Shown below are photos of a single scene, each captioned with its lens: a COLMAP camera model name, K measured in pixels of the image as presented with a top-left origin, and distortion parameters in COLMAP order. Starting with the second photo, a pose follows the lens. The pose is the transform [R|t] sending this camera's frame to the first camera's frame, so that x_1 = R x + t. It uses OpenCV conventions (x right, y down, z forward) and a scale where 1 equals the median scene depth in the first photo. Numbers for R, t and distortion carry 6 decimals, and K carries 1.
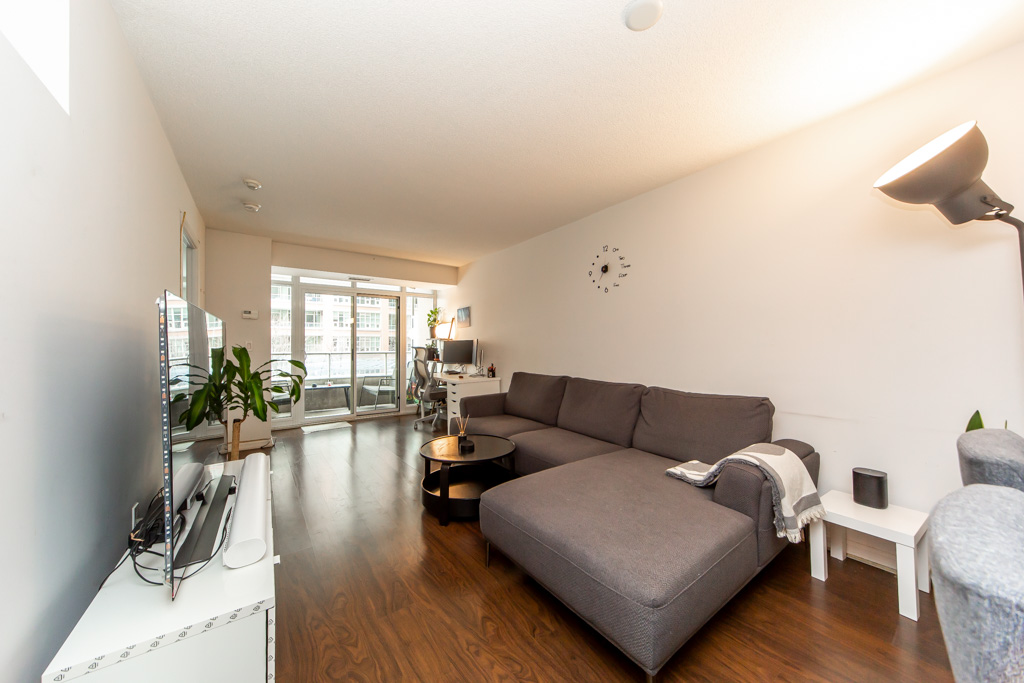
lens RADIAL K [[354.2, 0, 511.4], [0, 354.2, 343.0], [0, 0, 1]] dist [0.000350, -0.000150]
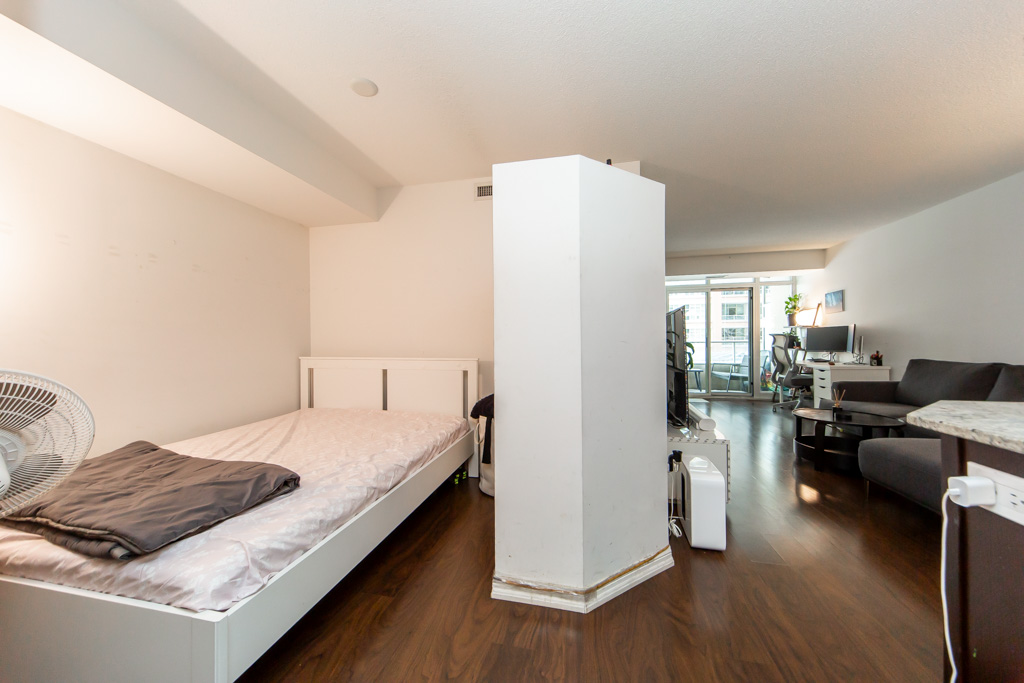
lens RADIAL K [[362.6, 0, 510.3], [0, 362.6, 343.4], [0, 0, 1]] dist [0.001554, 0.000083]
pose [[0.657335, -0.000345, -0.753598, 0.025762], [0.015115, 0.999805, 0.012726, 0.011889], [0.753447, -0.019756, 0.657212, -0.283779]]
